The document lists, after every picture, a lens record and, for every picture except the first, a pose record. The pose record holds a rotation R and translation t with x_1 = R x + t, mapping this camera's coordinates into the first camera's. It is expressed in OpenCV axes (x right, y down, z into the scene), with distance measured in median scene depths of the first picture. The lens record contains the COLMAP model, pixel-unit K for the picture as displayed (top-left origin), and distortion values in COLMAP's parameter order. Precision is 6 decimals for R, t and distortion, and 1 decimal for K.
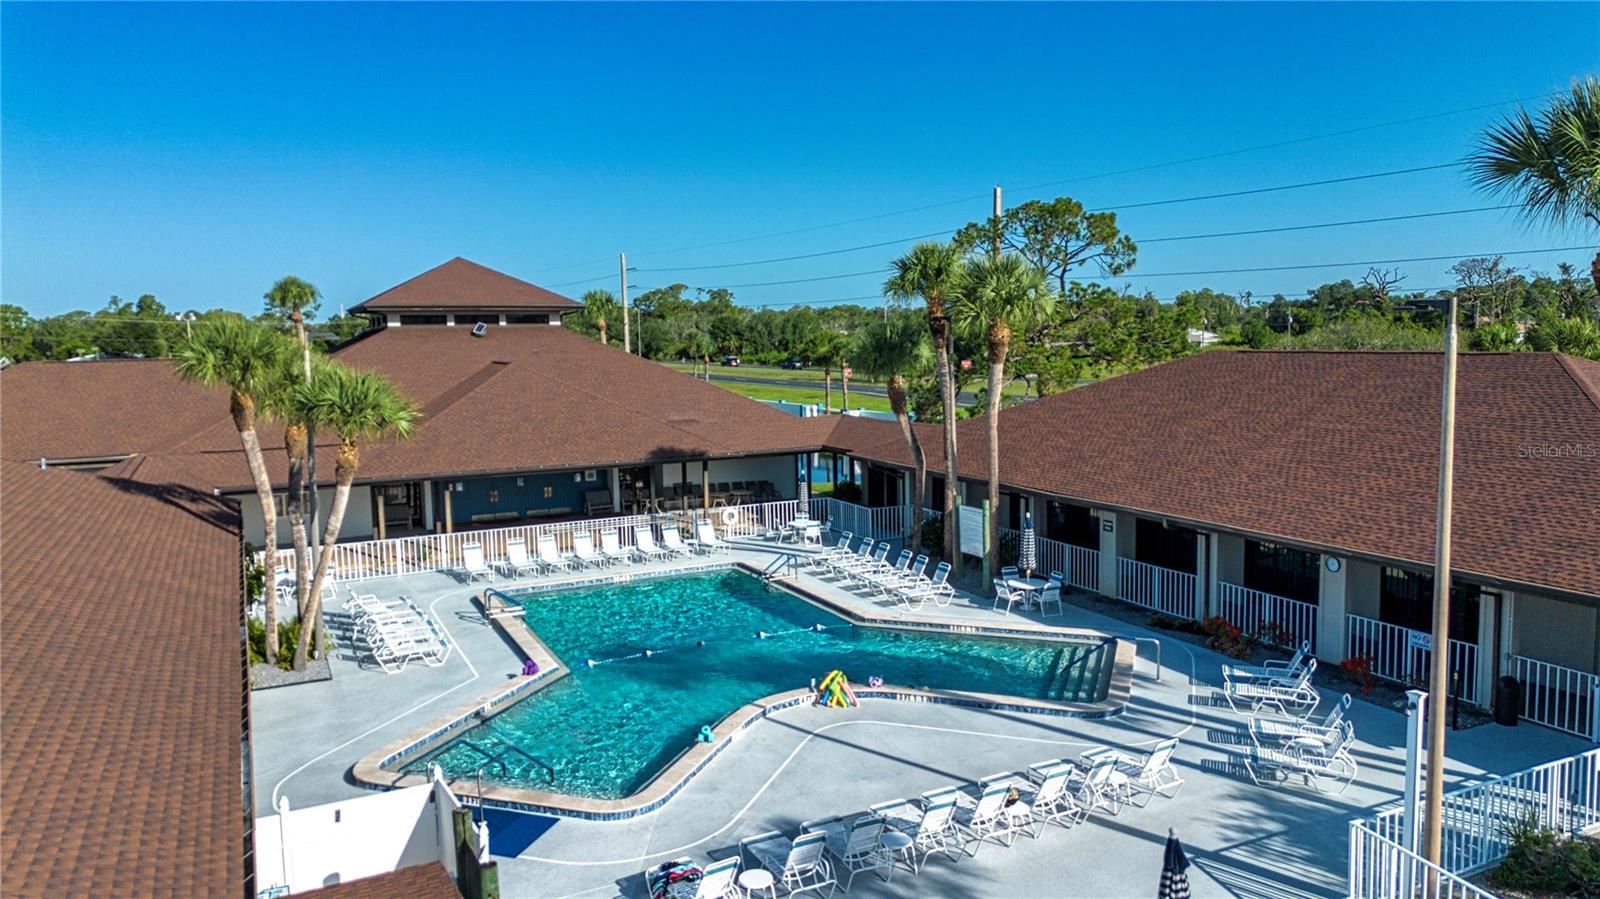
lens RADIAL K [[1139.7, 0, 800.0], [0, 1139.7, 449.5], [0, 0, 1]] dist [0.080658, -0.051326]
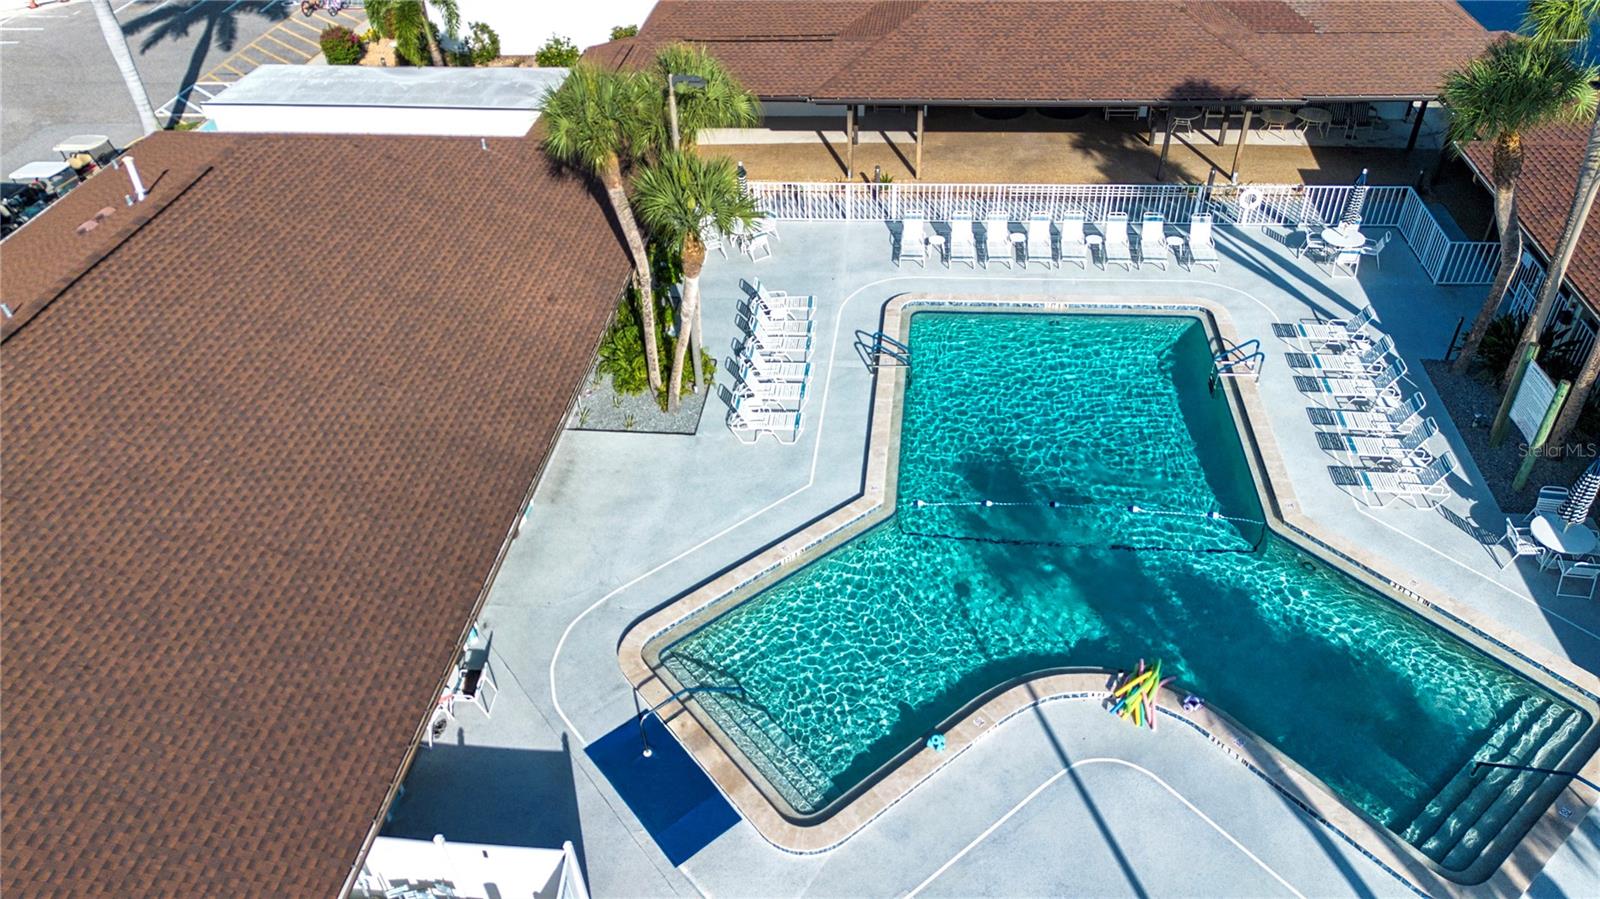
lens RADIAL K [[1139.7, 0, 800.0], [0, 1139.7, 449.5], [0, 0, 1]] dist [0.080658, -0.051326]
pose [[0.845185, 0.320999, -0.427344, 0.103273], [-0.036805, 0.832616, 0.552627, -0.327577], [0.533206, -0.451343, 0.715528, 0.295387]]
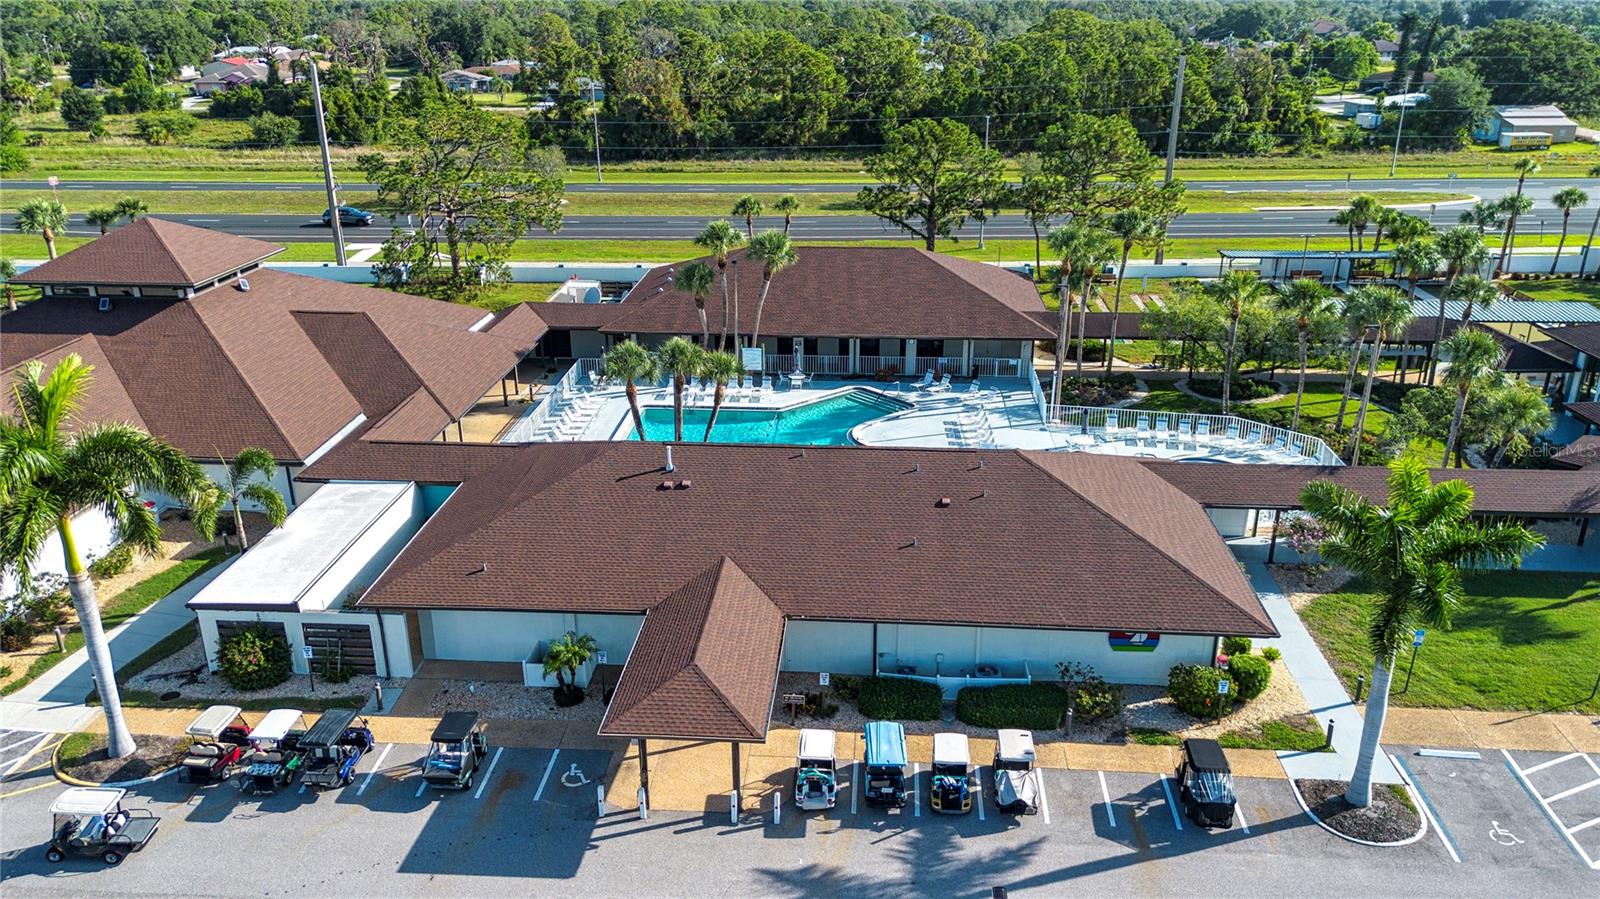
lens RADIAL K [[1143.8, 0, 800.0], [0, 1143.8, 449.5], [0, 0, 1]] dist [0.117911, -0.102492]
pose [[0.511708, -0.294016, 0.807285, -1.863355], [0.092644, 0.953026, 0.288373, -0.444555], [-0.854150, -0.072773, 0.514910, -0.221716]]
